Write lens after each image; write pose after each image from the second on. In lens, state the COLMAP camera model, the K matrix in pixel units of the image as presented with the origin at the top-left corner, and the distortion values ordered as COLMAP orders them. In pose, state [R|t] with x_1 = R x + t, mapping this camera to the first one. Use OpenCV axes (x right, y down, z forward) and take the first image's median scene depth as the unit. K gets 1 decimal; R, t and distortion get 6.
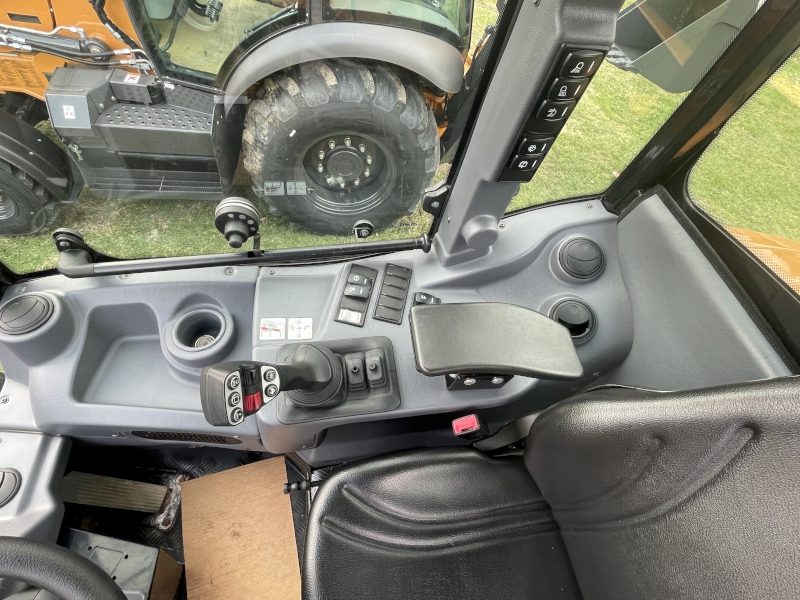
lens RADIAL K [[367.7, 0, 395.6], [0, 367.7, 297.9], [0, 0, 1]] dist [-0.002584, -0.000388]
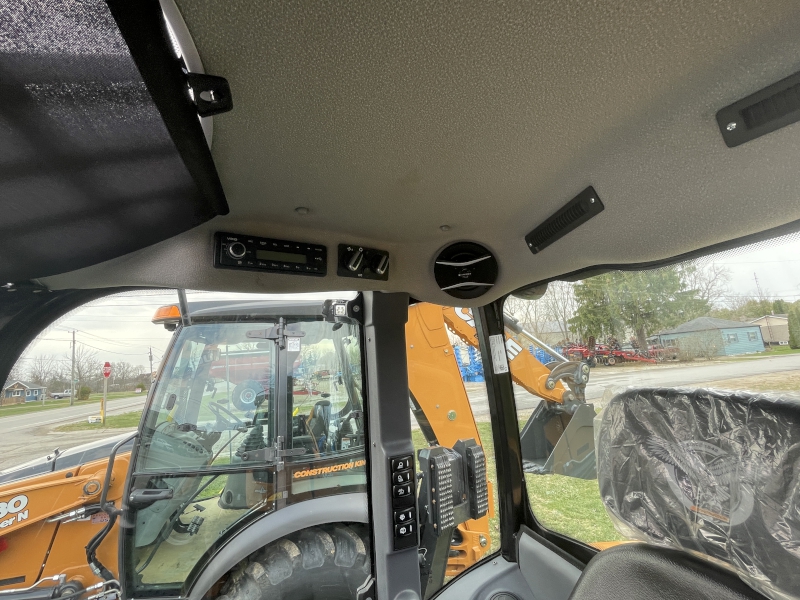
lens RADIAL K [[367.7, 0, 395.6], [0, 367.7, 297.9], [0, 0, 1]] dist [-0.002584, -0.000388]
pose [[0.965585, -0.184476, 0.183339, 0.056539], [0.243849, 0.396956, -0.884852, 0.151459], [0.090457, 0.899108, 0.428279, -0.130608]]
